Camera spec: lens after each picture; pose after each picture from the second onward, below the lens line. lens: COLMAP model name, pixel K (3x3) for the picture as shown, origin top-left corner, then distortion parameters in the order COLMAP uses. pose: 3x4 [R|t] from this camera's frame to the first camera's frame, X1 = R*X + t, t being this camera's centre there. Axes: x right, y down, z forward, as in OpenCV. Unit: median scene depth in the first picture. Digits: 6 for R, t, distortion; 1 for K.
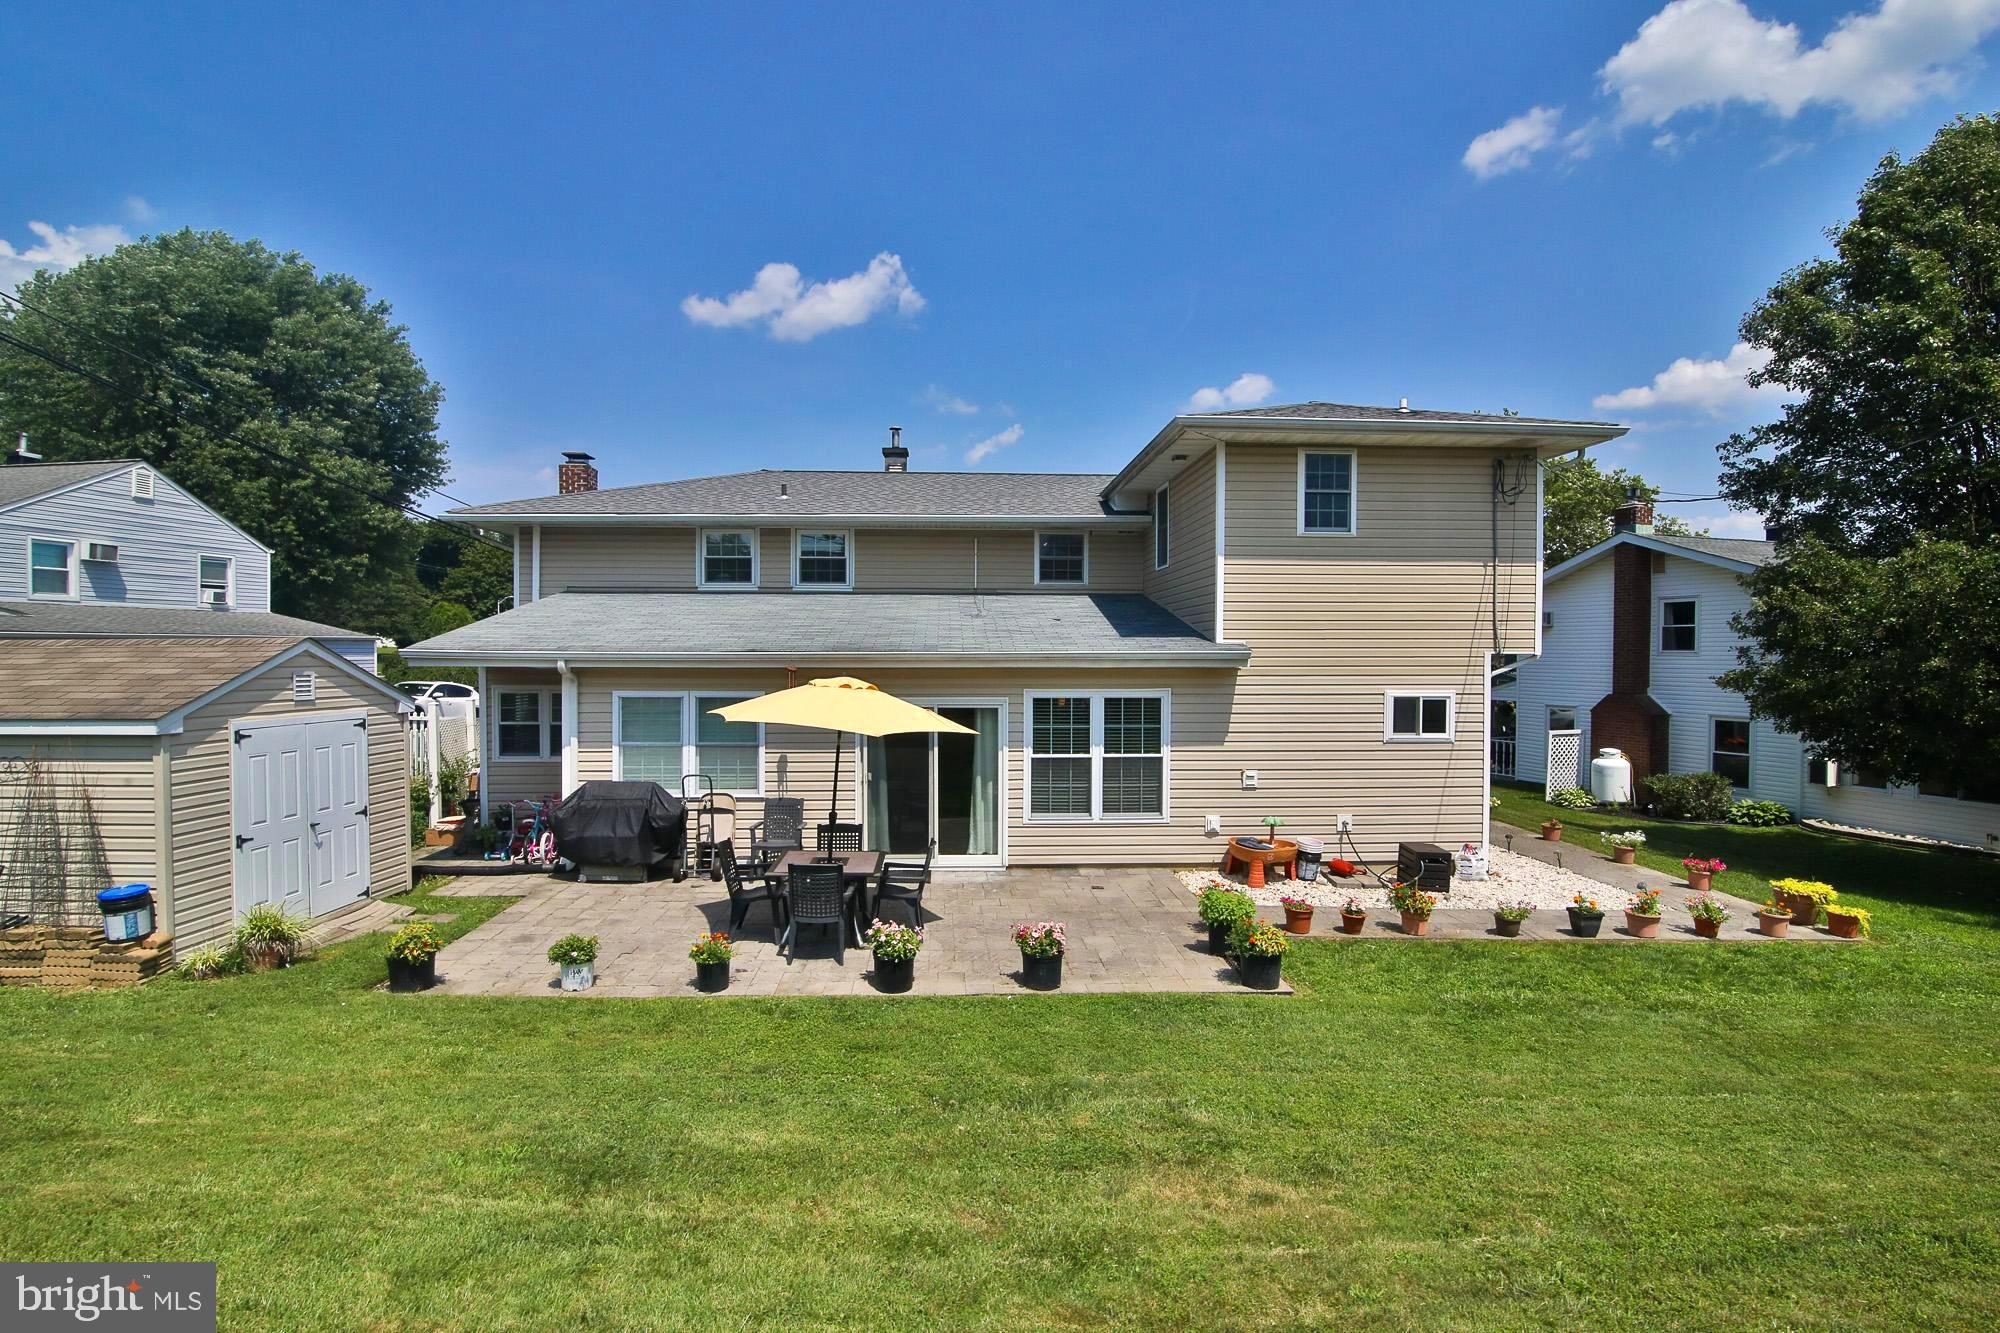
lens RADIAL K [[922.1, 0, 1013.8], [0, 922.1, 666.7], [0, 0, 1]] dist [-0.014793, 0.000238]
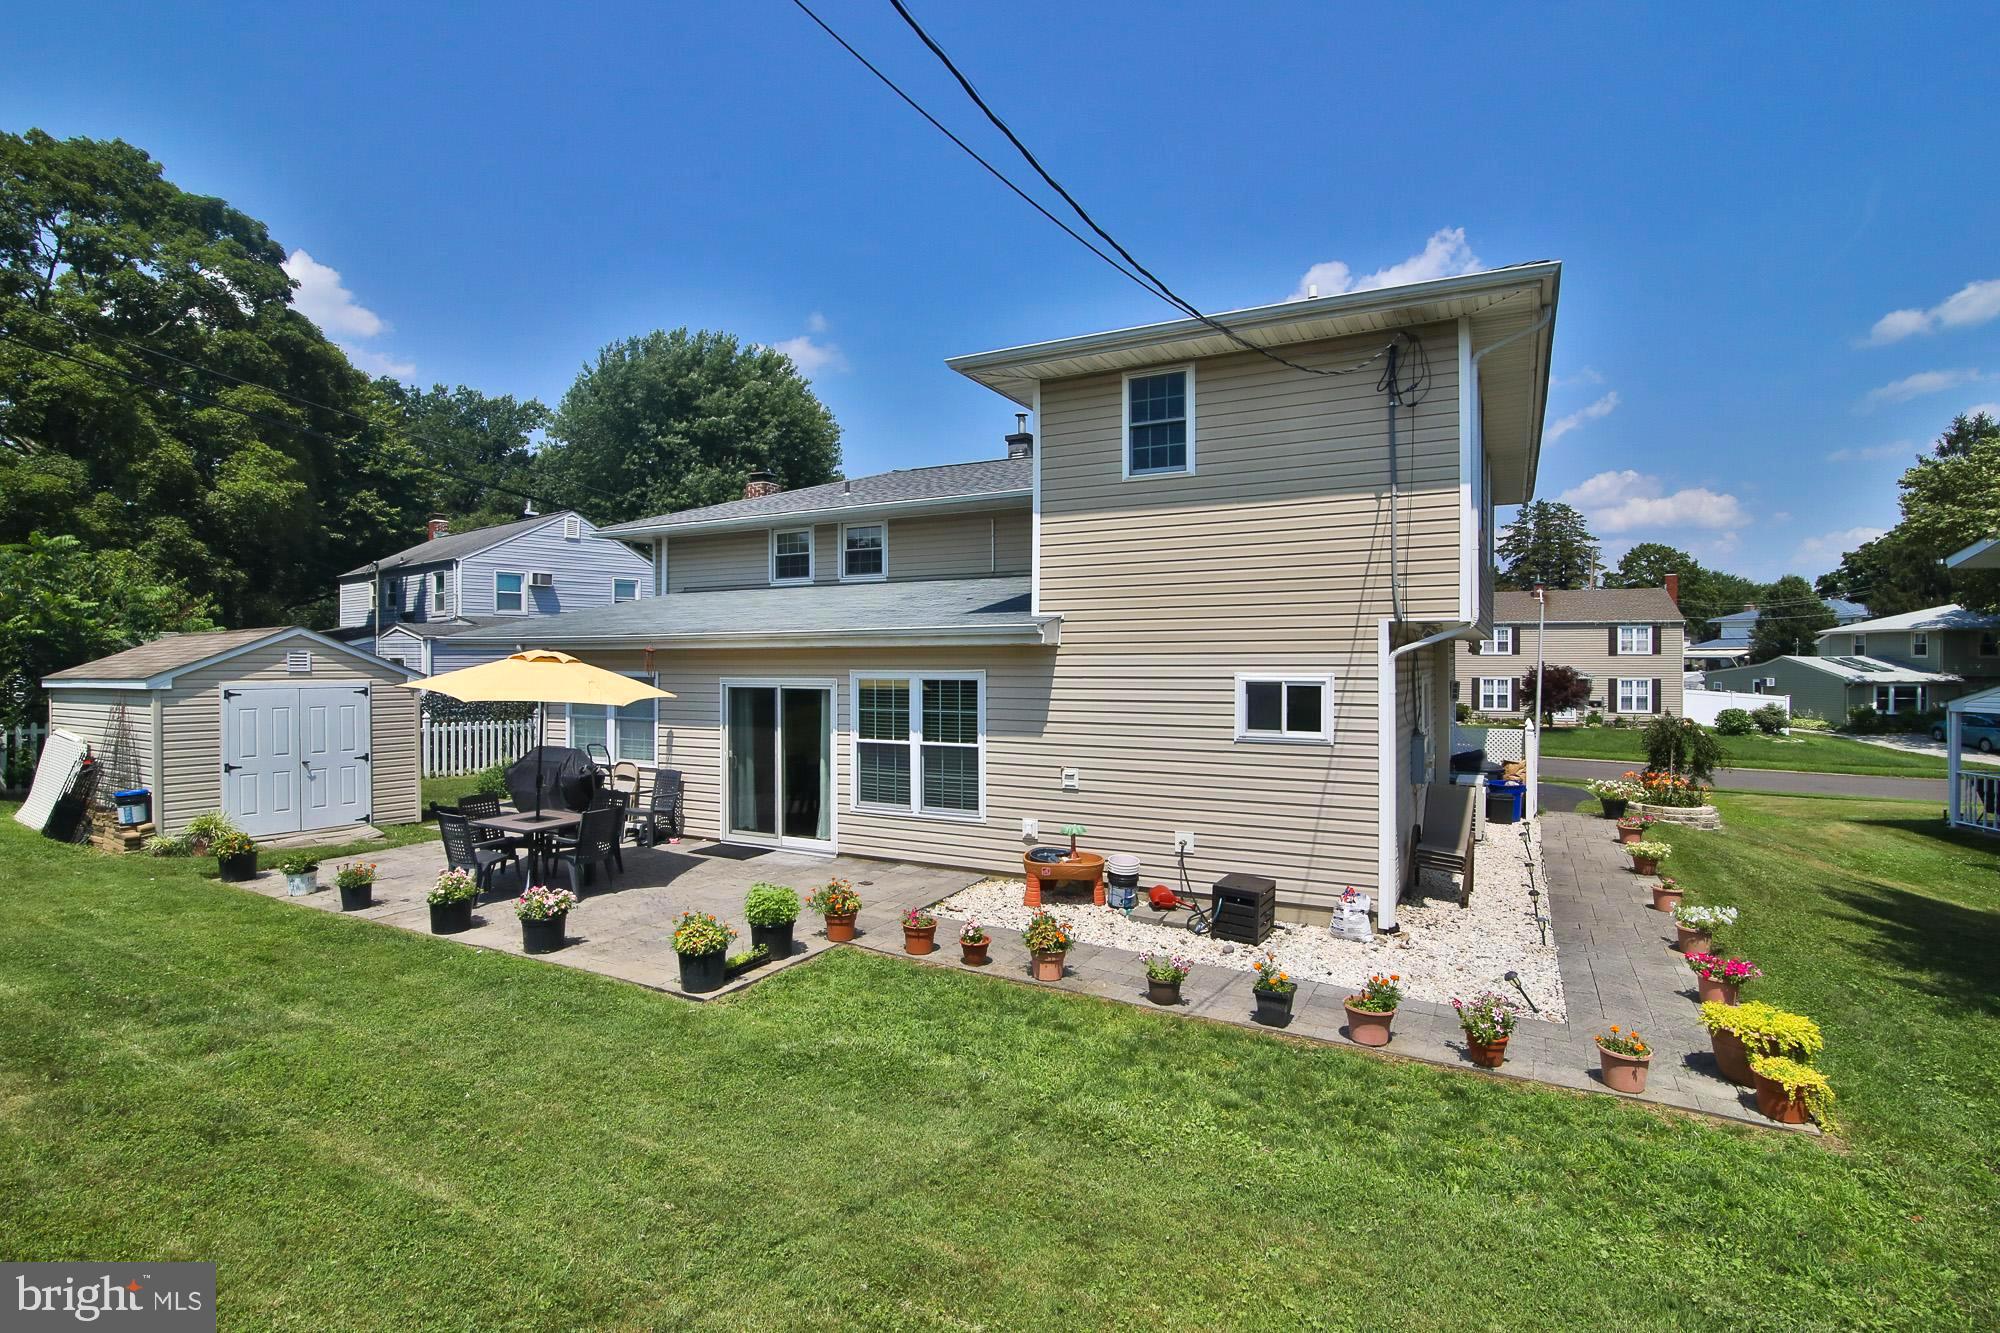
lens RADIAL K [[948.2, 0, 1077.7], [0, 948.2, 668.3], [0, 0, 1]] dist [-0.021359, -0.000002]
pose [[0.870911, -0.000772, -0.491441, 0.689107], [-0.002749, 0.999975, -0.006443, 0.027900], [0.491434, 0.006962, 0.870887, 0.257431]]
